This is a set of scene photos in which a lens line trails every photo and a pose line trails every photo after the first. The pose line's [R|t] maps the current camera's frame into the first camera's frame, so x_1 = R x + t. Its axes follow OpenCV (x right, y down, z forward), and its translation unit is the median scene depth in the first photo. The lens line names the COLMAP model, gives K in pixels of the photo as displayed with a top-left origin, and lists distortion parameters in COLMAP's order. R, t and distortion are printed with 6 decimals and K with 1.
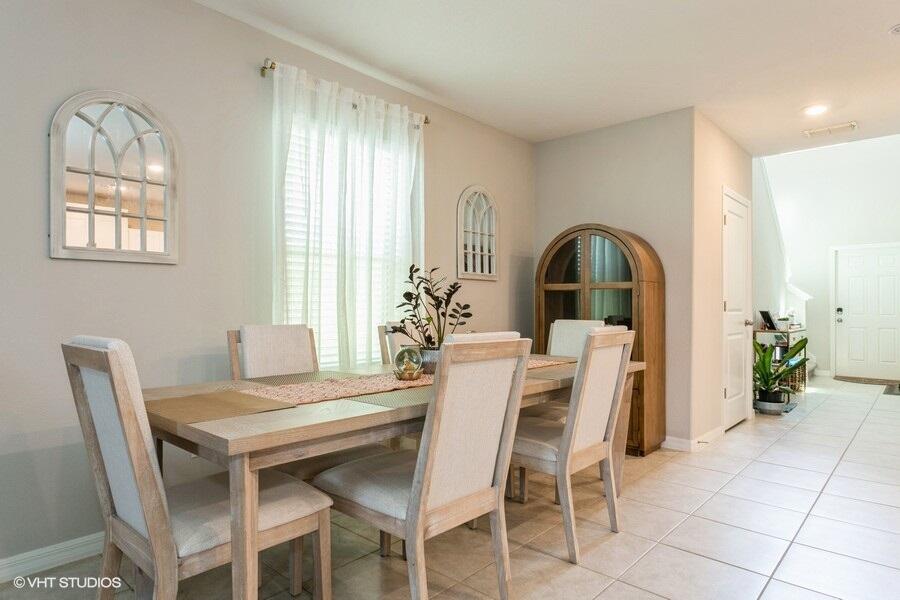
lens RADIAL K [[529.8, 0, 450.0], [0, 529.8, 300.0], [0, 0, 1]] dist [0.016658, 0.000021]
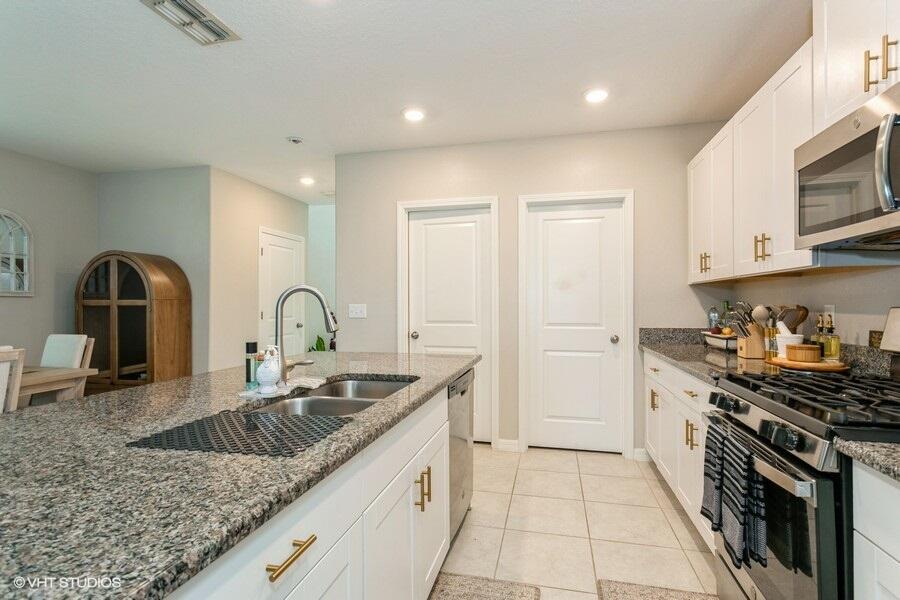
lens RADIAL K [[442.4, 0, 450.0], [0, 442.4, 300.0], [0, 0, 1]] dist [-0.004194, -0.000187]
pose [[0.877786, -0.002990, 0.479043, 0.431747], [-0.001760, 0.999954, 0.009466, -0.041404], [-0.479049, -0.009153, 0.877740, -0.226619]]
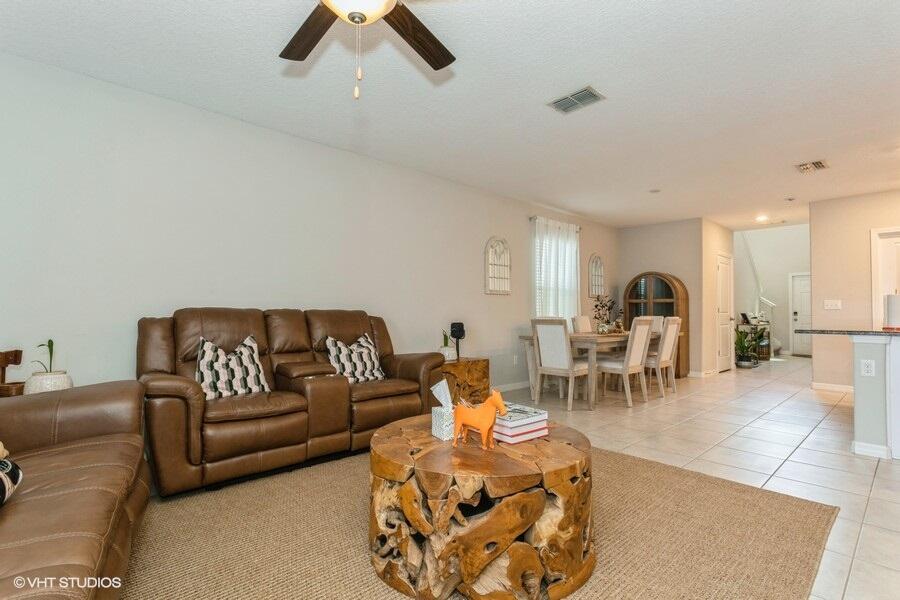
lens RADIAL K [[442.4, 0, 450.0], [0, 442.4, 300.0], [0, 0, 1]] dist [-0.004194, -0.000187]
pose [[0.996473, 0.001212, -0.083901, -0.371343], [-0.002216, 0.999927, -0.011881, -0.005378], [0.083880, 0.012025, 0.996403, -0.781864]]
